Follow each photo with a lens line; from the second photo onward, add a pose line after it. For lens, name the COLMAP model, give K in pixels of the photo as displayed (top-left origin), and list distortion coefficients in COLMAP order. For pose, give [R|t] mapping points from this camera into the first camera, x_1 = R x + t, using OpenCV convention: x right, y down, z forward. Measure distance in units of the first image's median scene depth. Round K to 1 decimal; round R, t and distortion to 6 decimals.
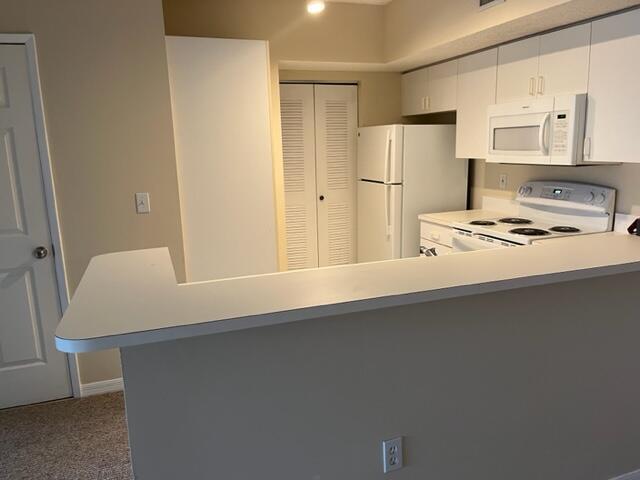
lens RADIAL K [[488.7, 0, 312.9], [0, 488.7, 242.1], [0, 0, 1]] dist [0.047756, -0.057394]
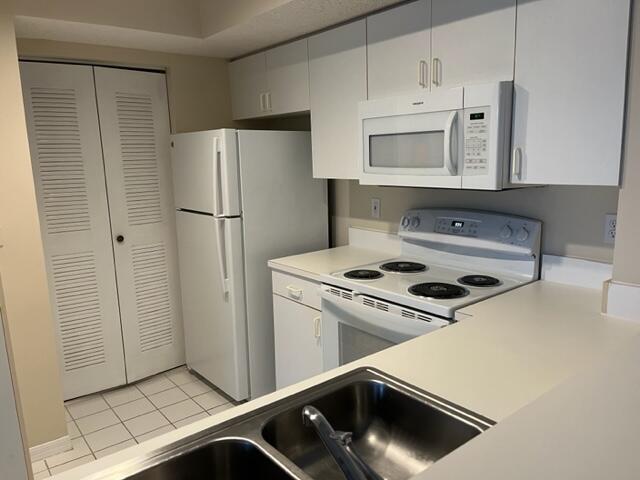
lens RADIAL K [[488.7, 0, 321.8], [0, 488.7, 242.5], [0, 0, 1]] dist [0.047756, -0.057394]
pose [[0.938619, -0.058898, 0.339891, 0.058188], [0.068925, 0.997468, -0.017494, -0.067288], [-0.338000, 0.039847, 0.940302, 0.345223]]
